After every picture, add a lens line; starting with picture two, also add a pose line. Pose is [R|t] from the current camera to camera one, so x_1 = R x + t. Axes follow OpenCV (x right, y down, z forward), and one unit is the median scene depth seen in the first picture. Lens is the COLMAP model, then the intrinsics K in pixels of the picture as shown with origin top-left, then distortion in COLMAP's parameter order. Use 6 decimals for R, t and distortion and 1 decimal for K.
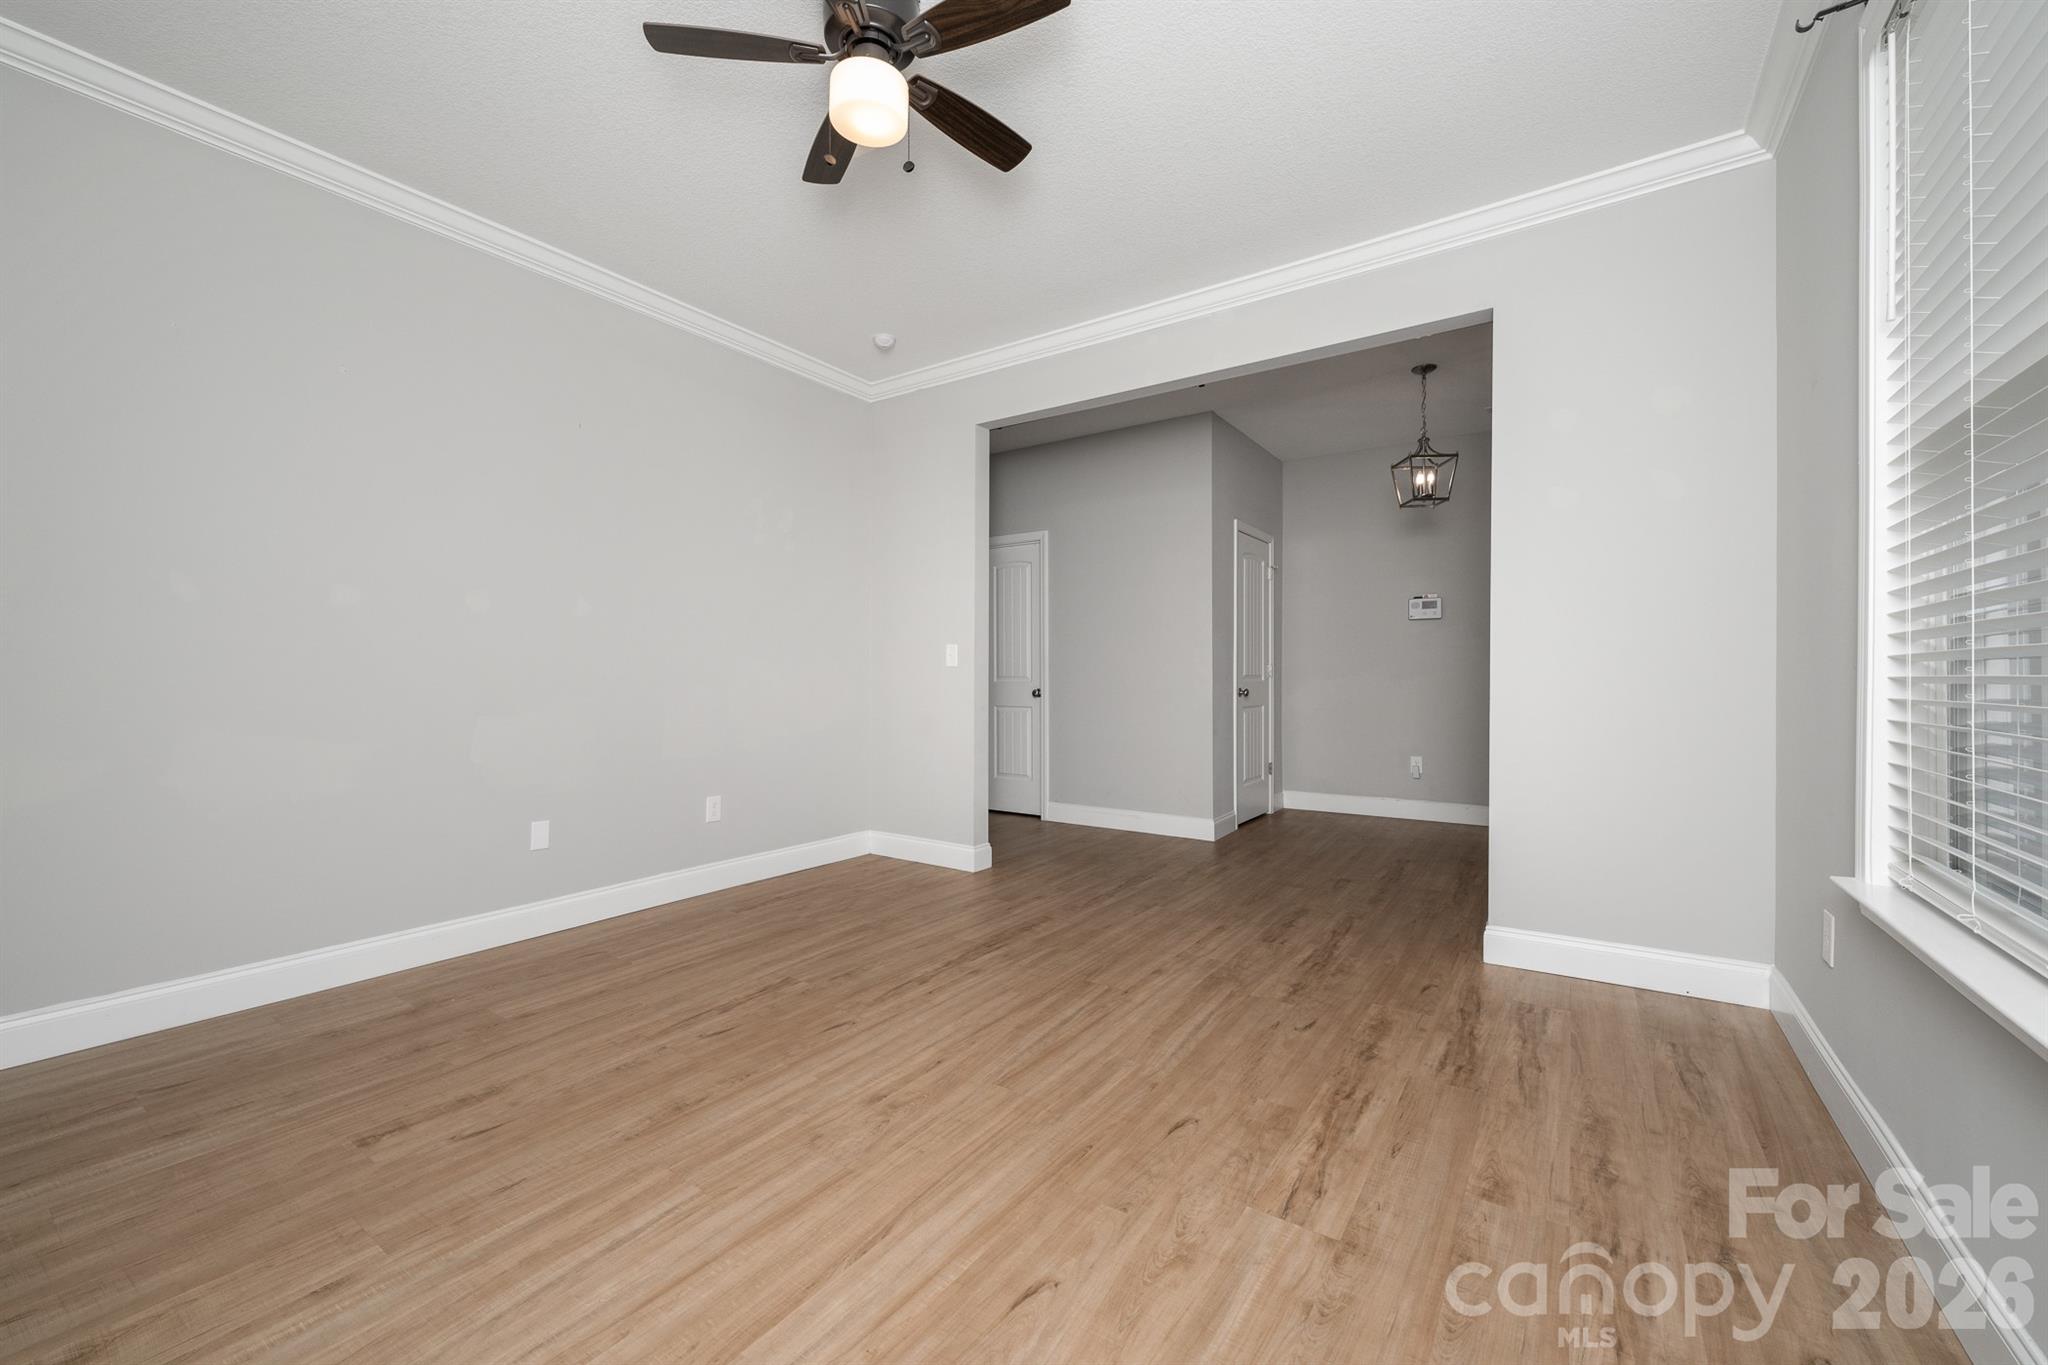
lens RADIAL K [[811.4, 0, 1018.9], [0, 811.4, 690.1], [0, 0, 1]] dist [-0.000129, -0.000443]
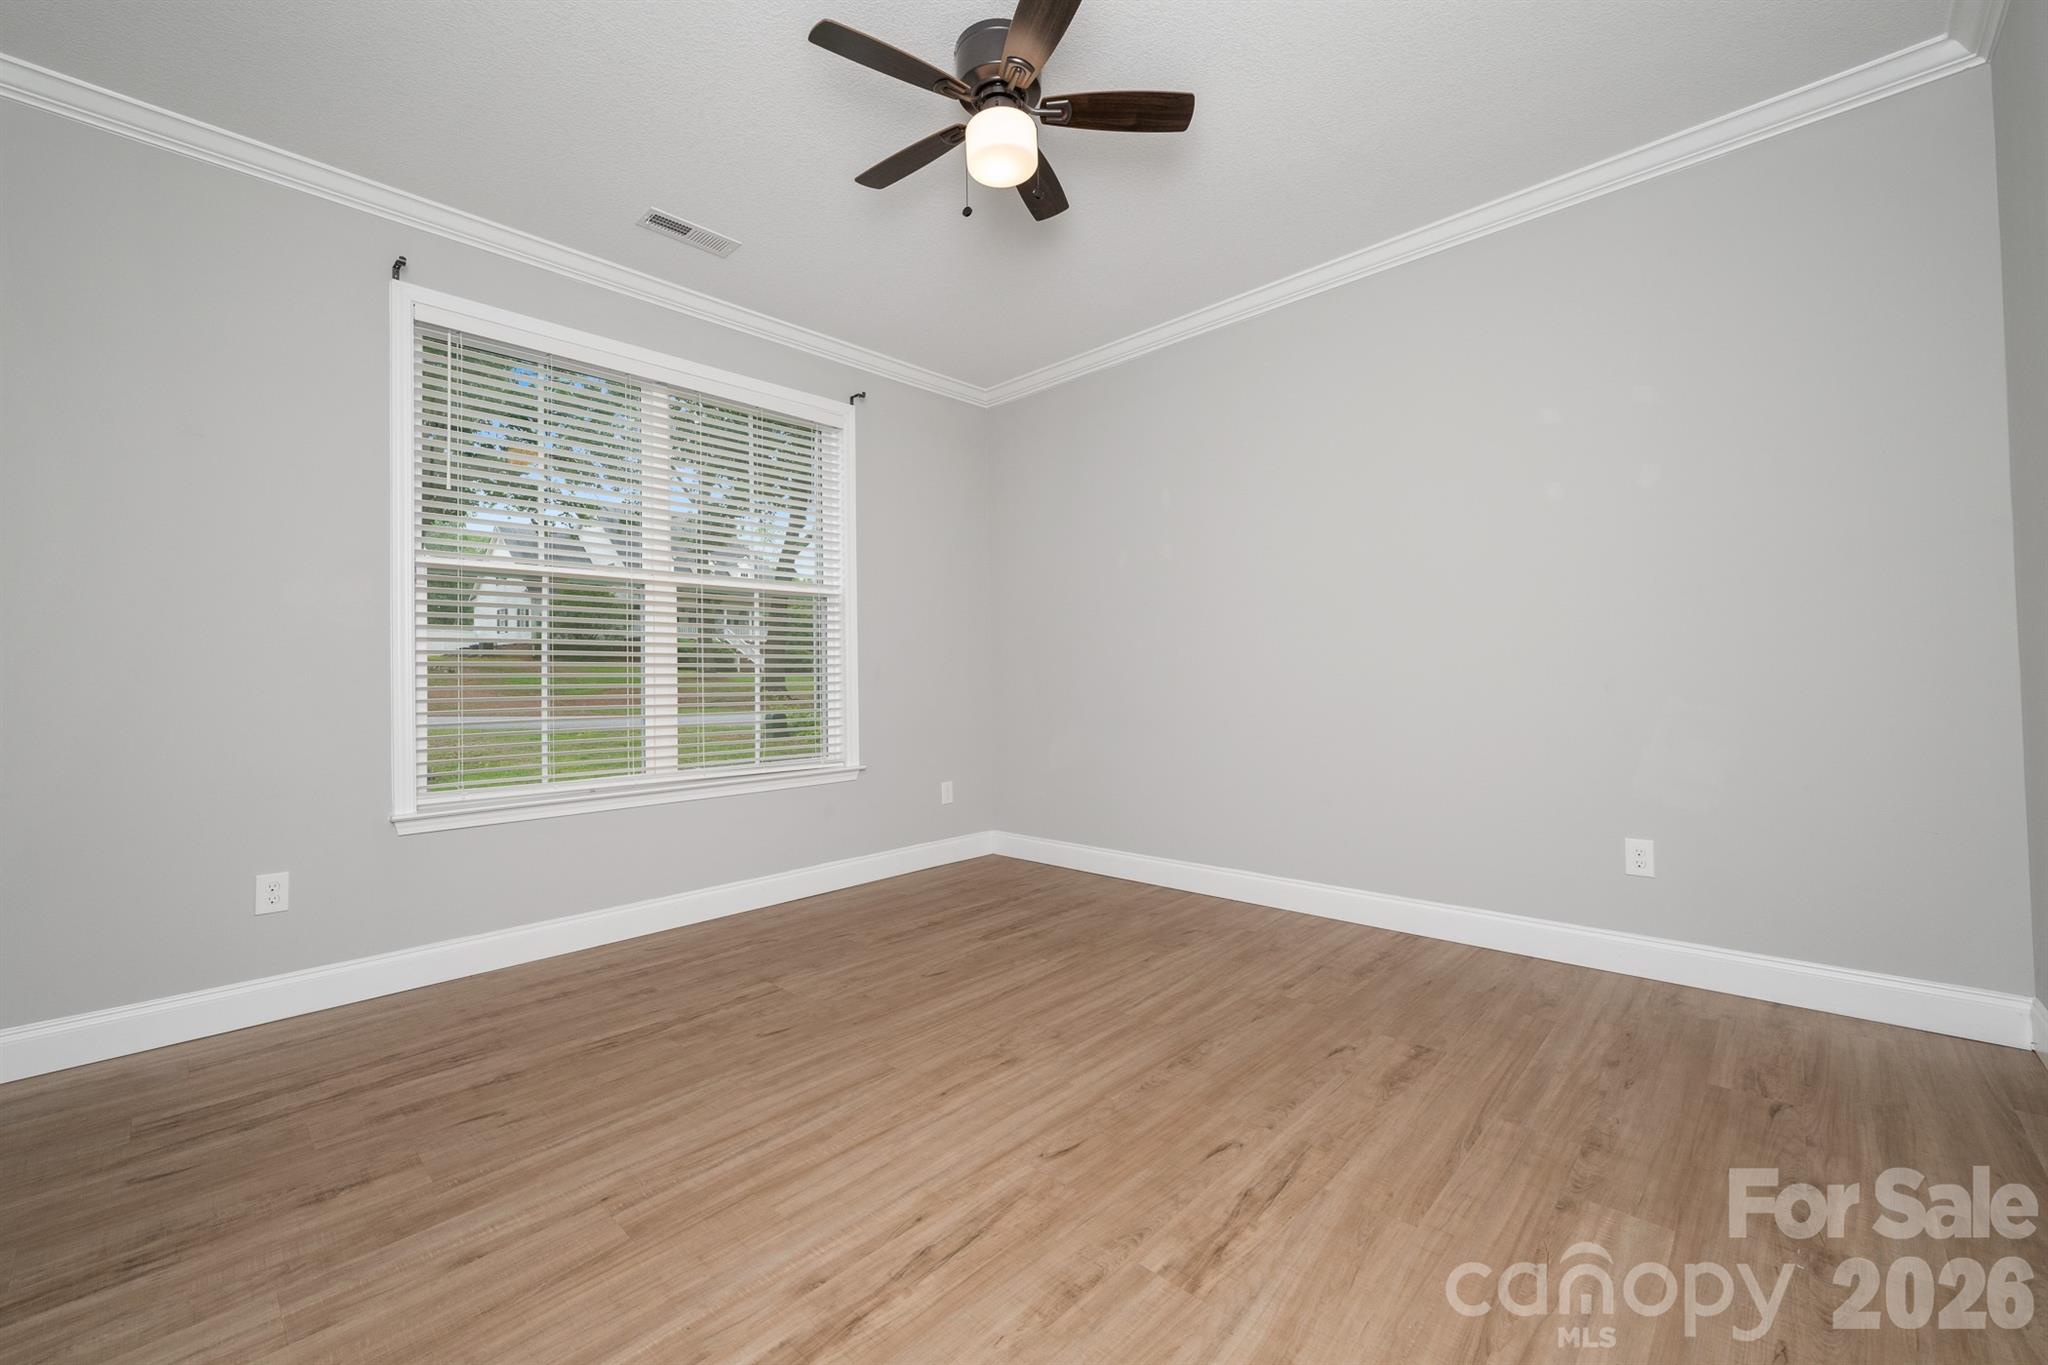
lens RADIAL K [[811.4, 0, 1018.3], [0, 811.4, 660.9], [0, 0, 1]] dist [-0.000129, -0.000443]
pose [[-0.986886, 0.020875, 0.160062, -0.290828], [0.019117, 0.999739, -0.012513, -0.016242], [-0.160281, -0.009289, -0.987028, 1.625904]]
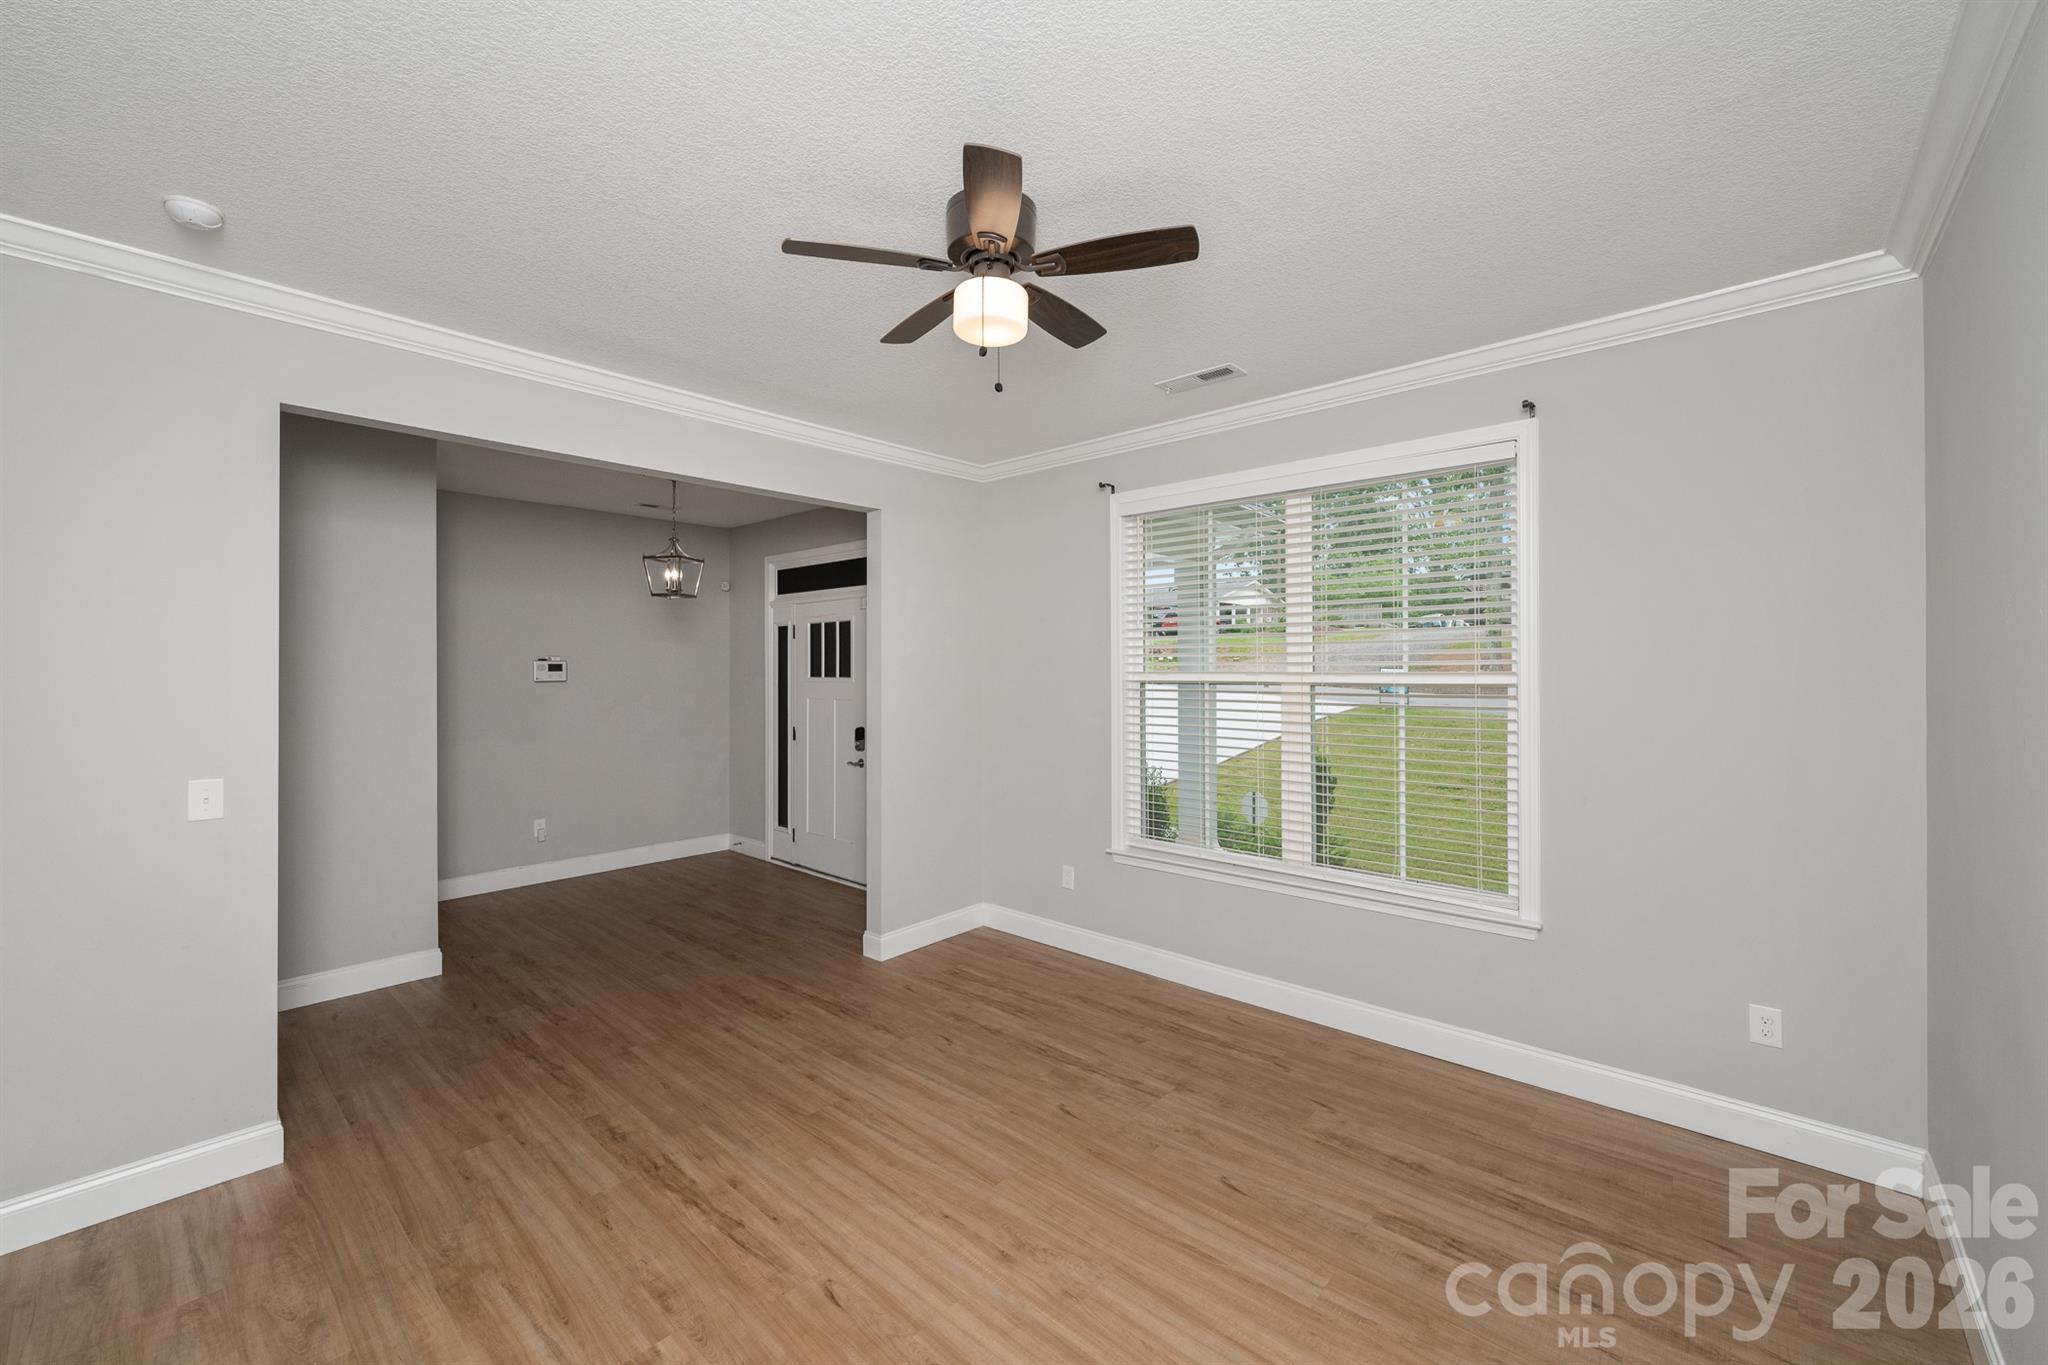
lens RADIAL K [[811.4, 0, 1024.6], [0, 811.4, 673.0], [0, 0, 1]] dist [-0.000129, -0.000443]
pose [[0.125831, -0.005593, 0.992036, -0.956372], [0.016872, 0.999852, 0.003497, -0.207451], [-0.991908, 0.016297, 0.125907, 0.648262]]
